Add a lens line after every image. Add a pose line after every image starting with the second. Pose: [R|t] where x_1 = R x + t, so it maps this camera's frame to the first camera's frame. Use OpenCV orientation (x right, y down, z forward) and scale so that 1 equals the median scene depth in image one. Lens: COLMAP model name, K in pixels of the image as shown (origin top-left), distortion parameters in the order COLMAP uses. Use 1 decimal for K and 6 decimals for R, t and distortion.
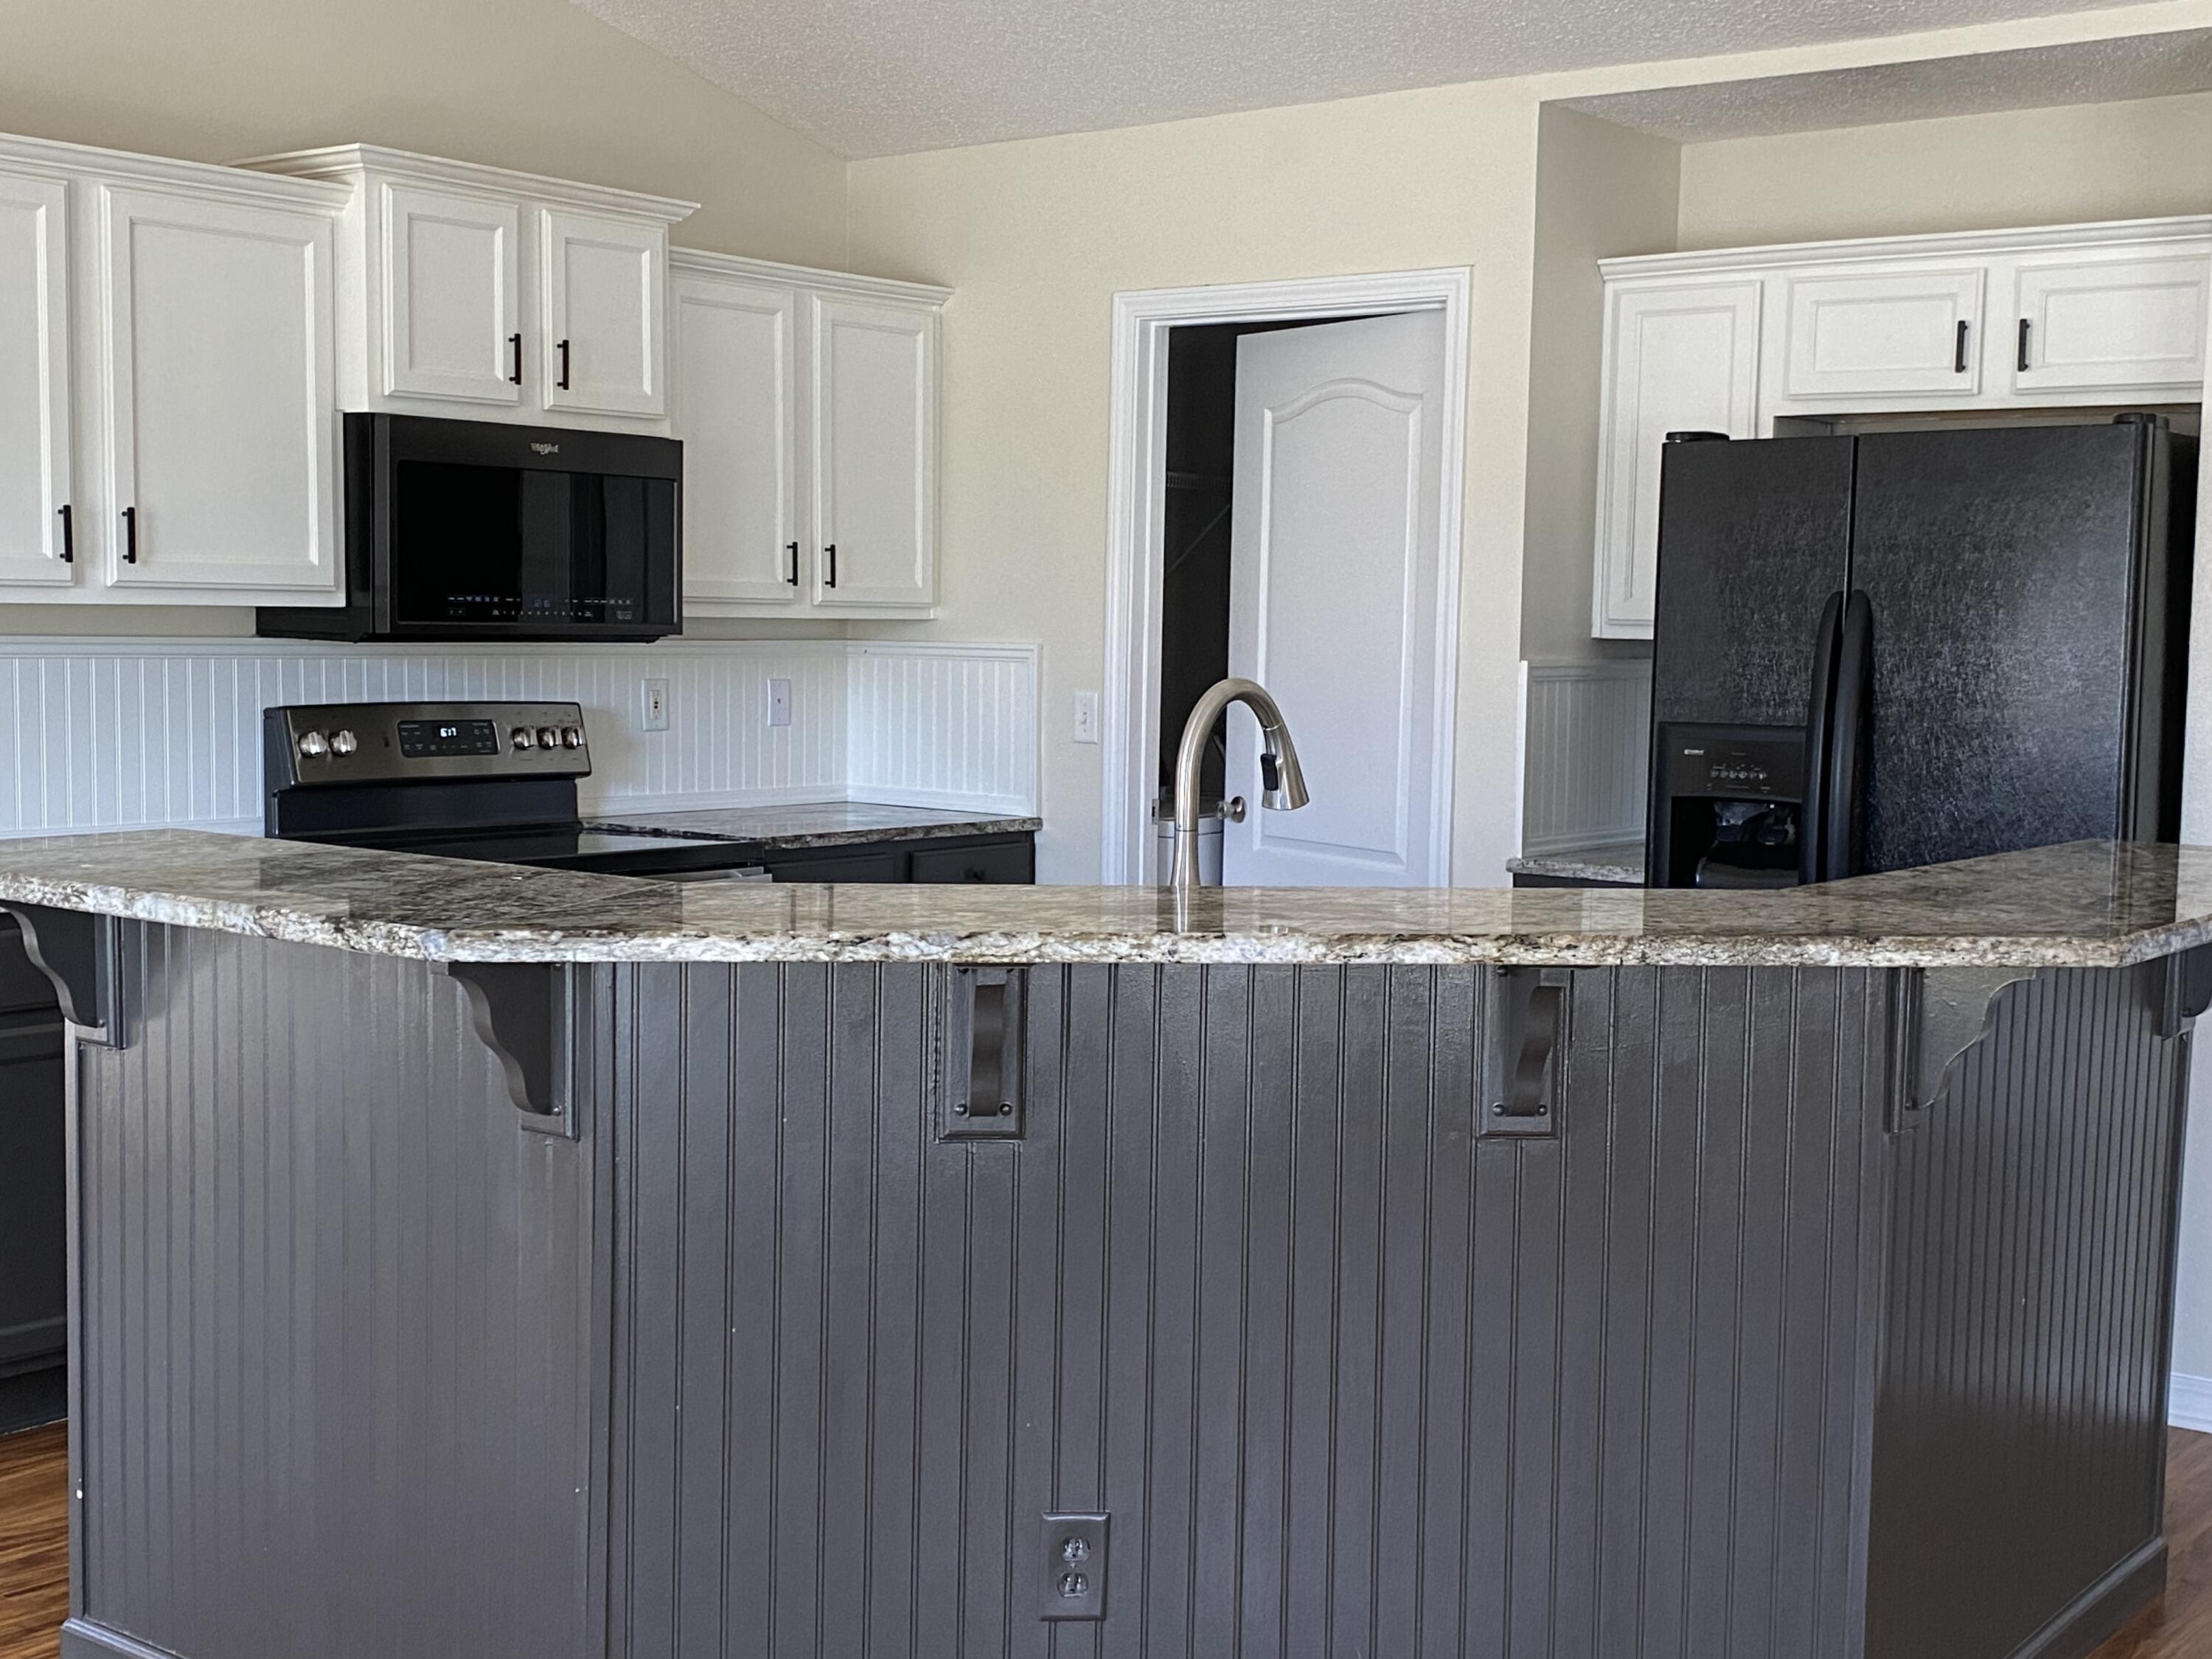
lens RADIAL K [[2728.6, 0, 1106.0], [0, 2728.6, 829.5], [0, 0, 1]] dist [0.030811, -0.035961]
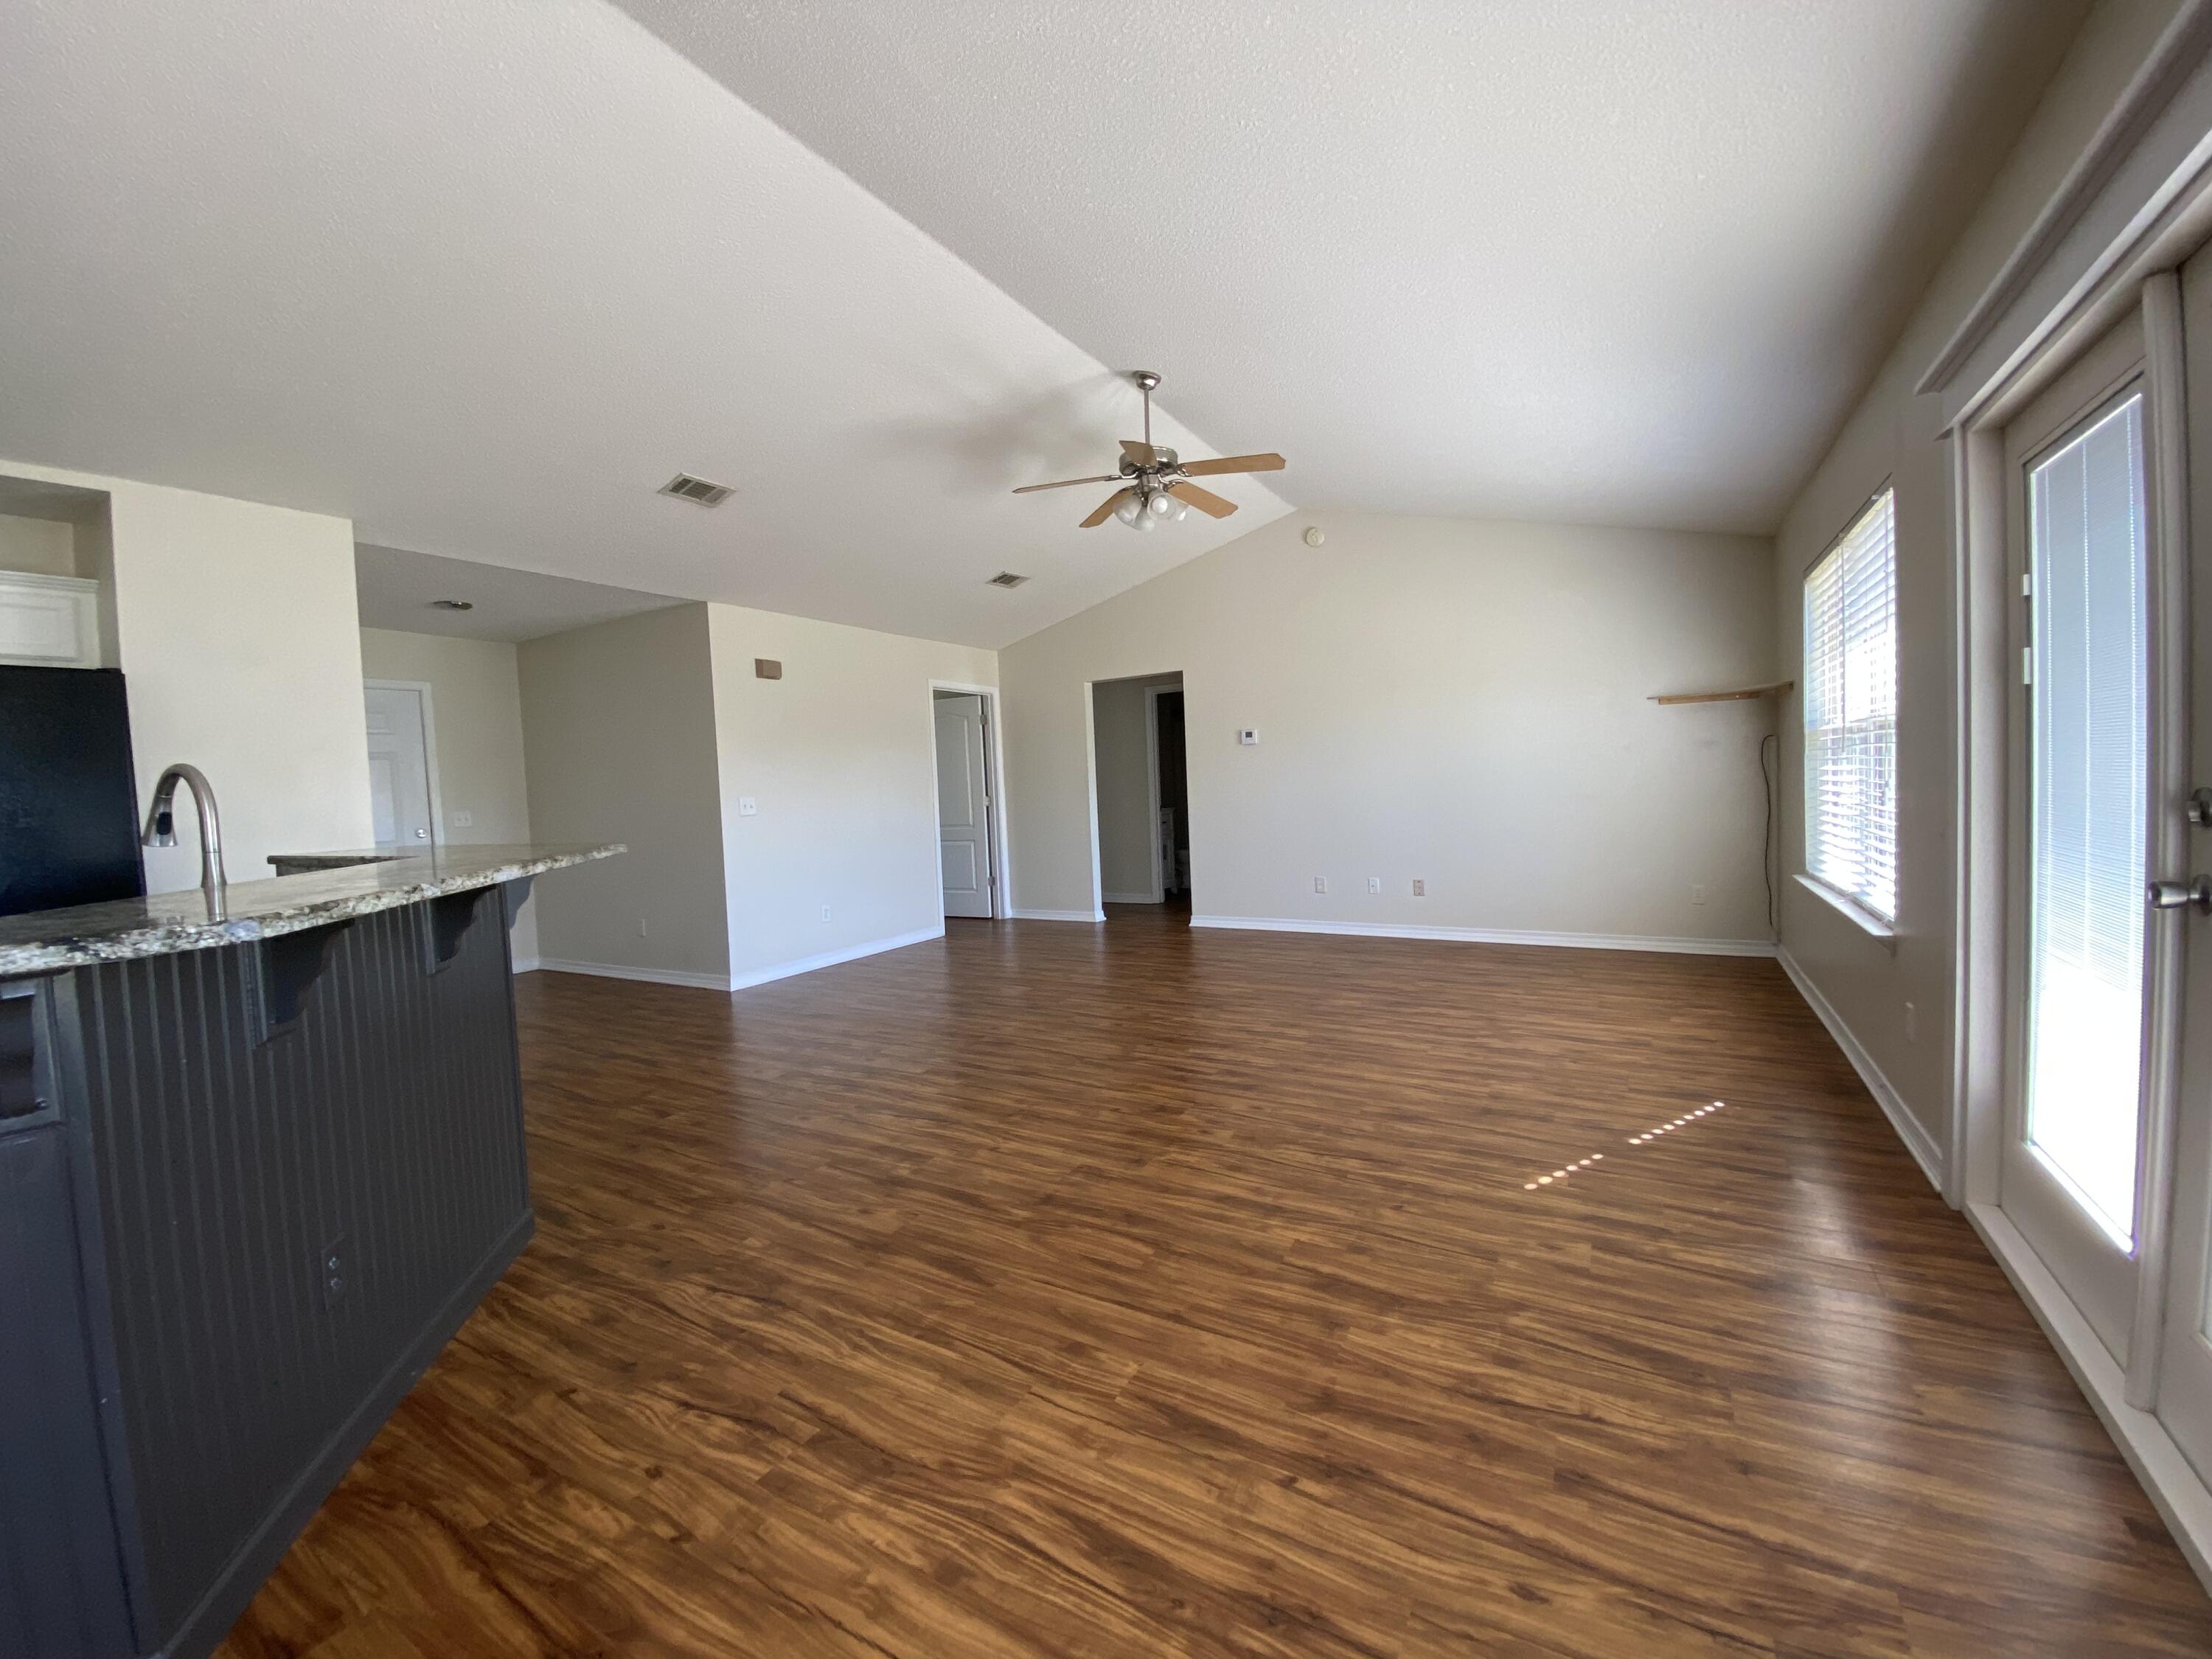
lens RADIAL K [[902.1, 0, 1090.5], [0, 902.1, 825.5], [0, 0, 1]] dist [0.049739, -0.029446]
pose [[-0.116550, -0.055090, 0.991656, -0.360280], [0.126592, 0.989493, 0.069848, 0.008903], [-0.985084, 0.133677, -0.108351, 0.324008]]
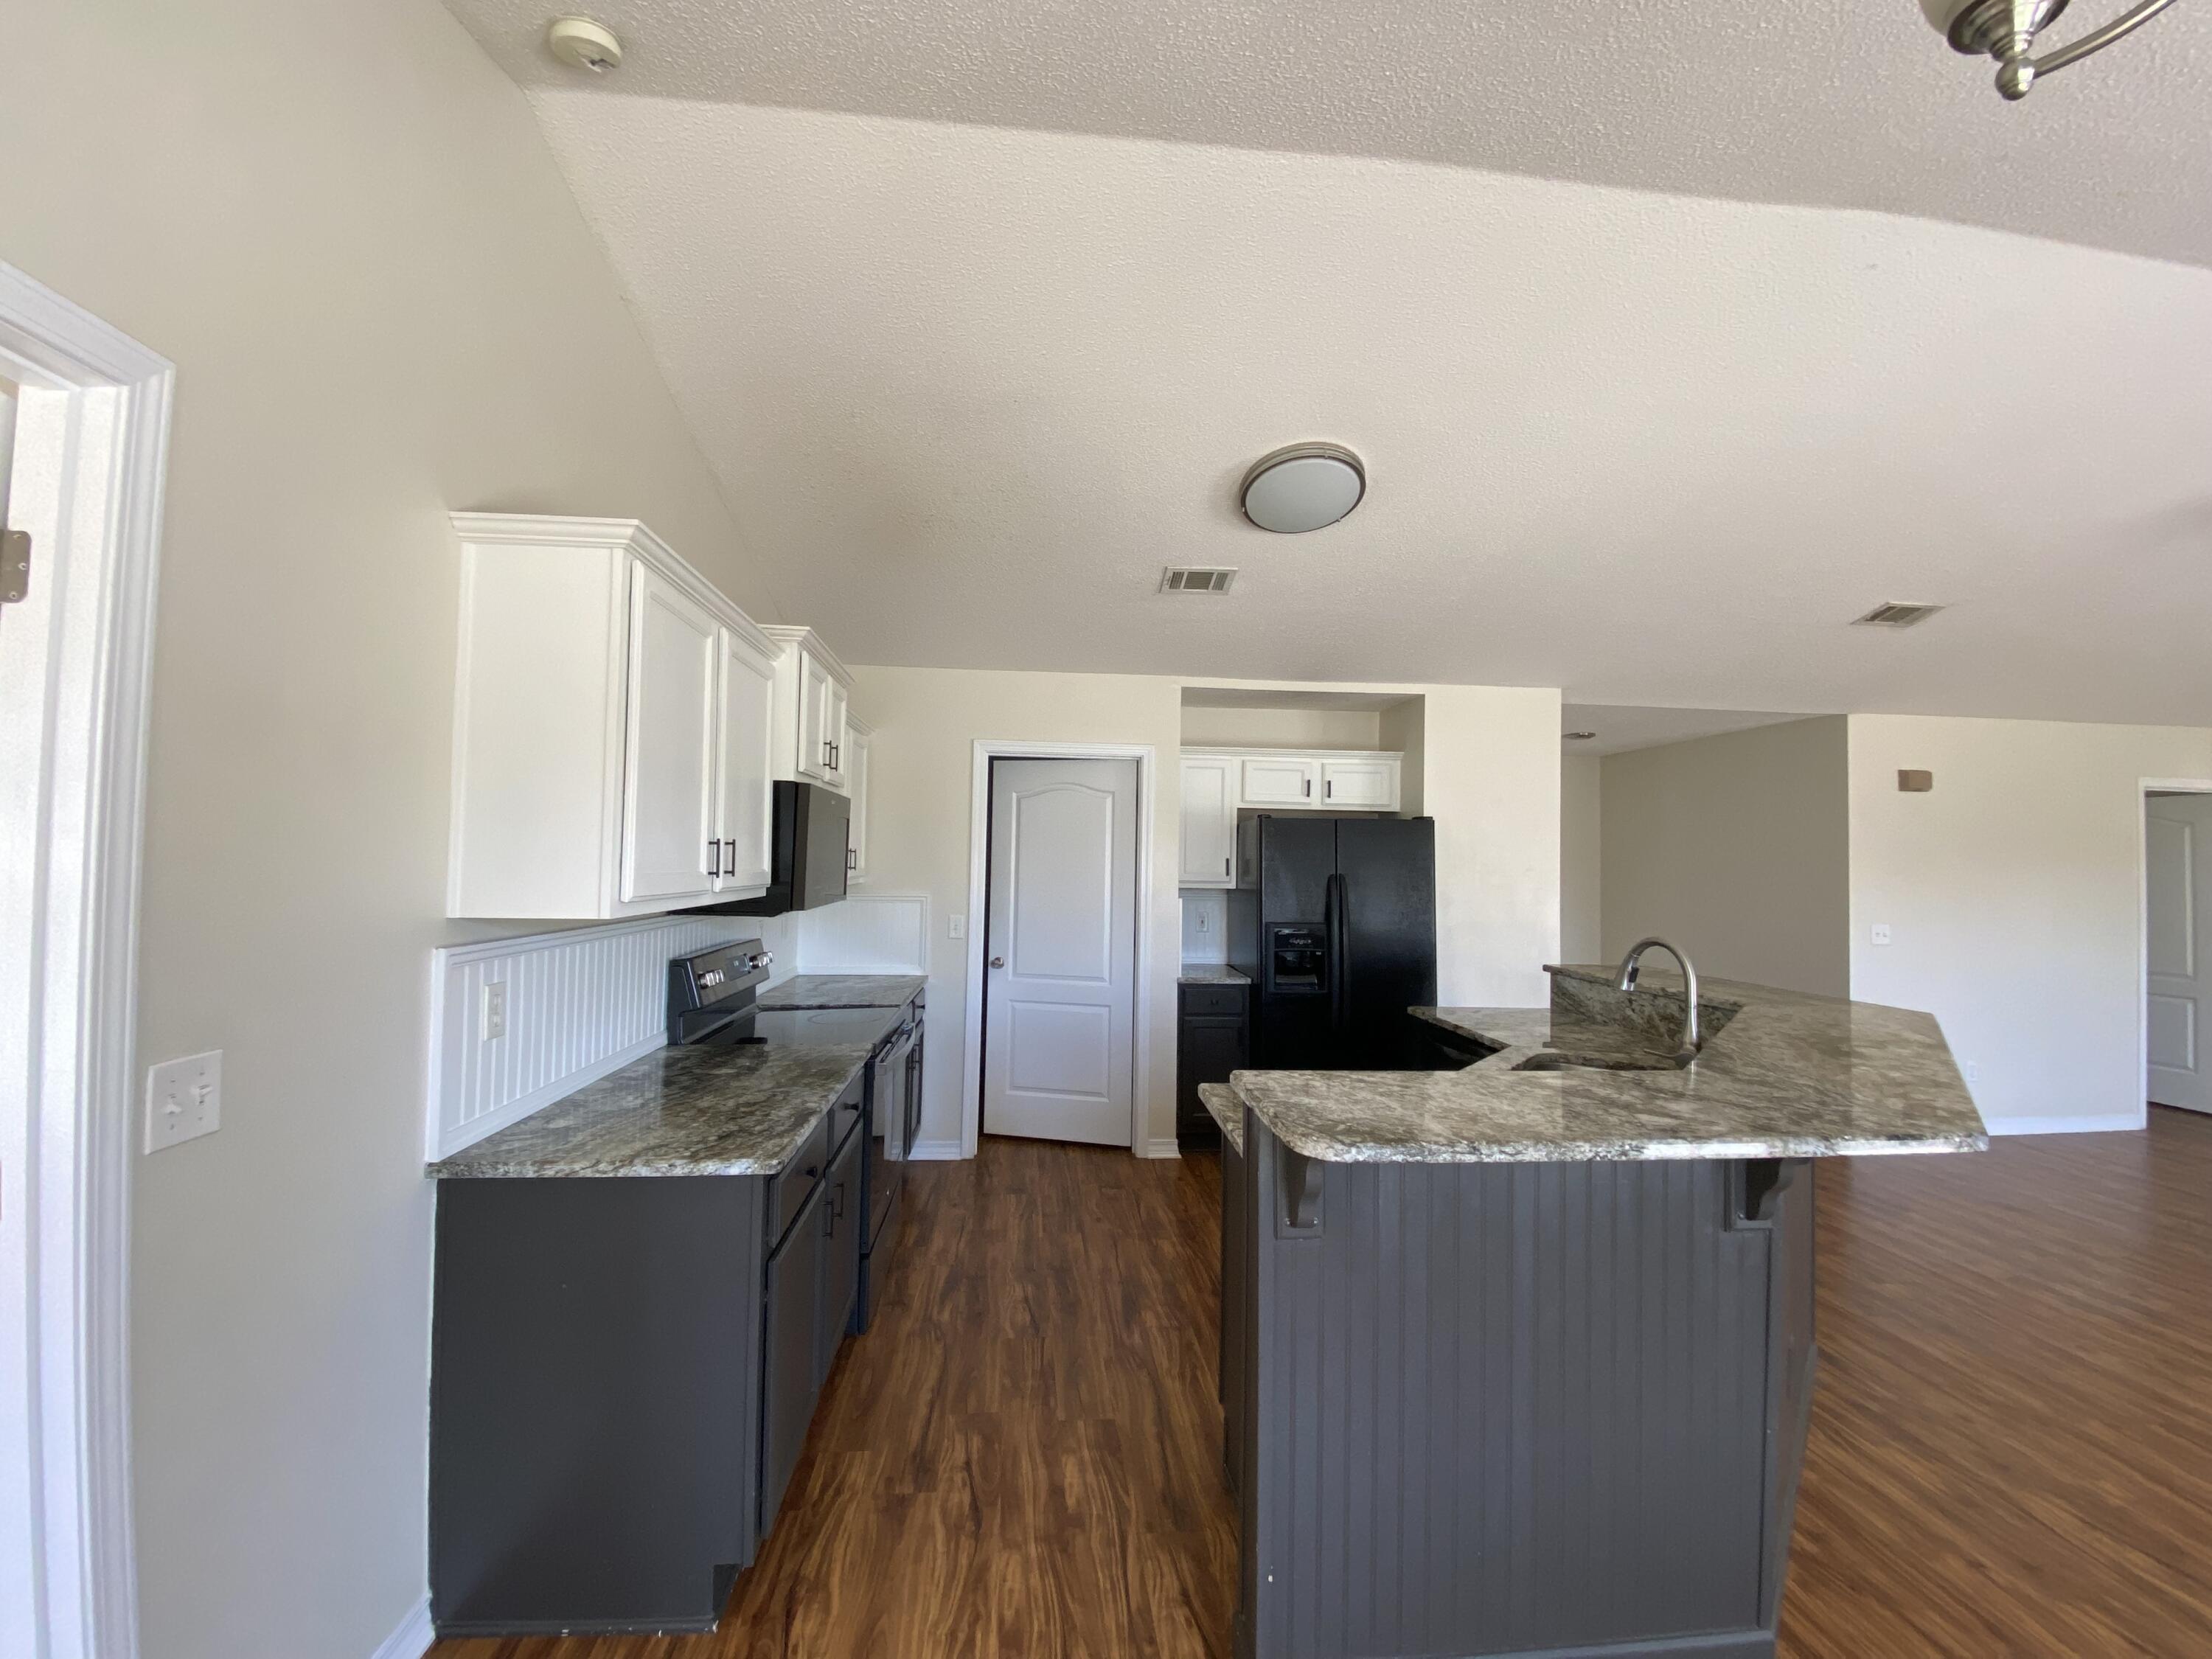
lens RADIAL K [[902.1, 0, 1090.5], [0, 902.1, 825.5], [0, 0, 1]] dist [0.049739, -0.029446]
pose [[0.719581, 0.021837, 0.694065, -0.530148], [0.051987, 0.995006, -0.085204, -0.067371], [-0.692460, 0.097393, 0.714852, 0.478695]]
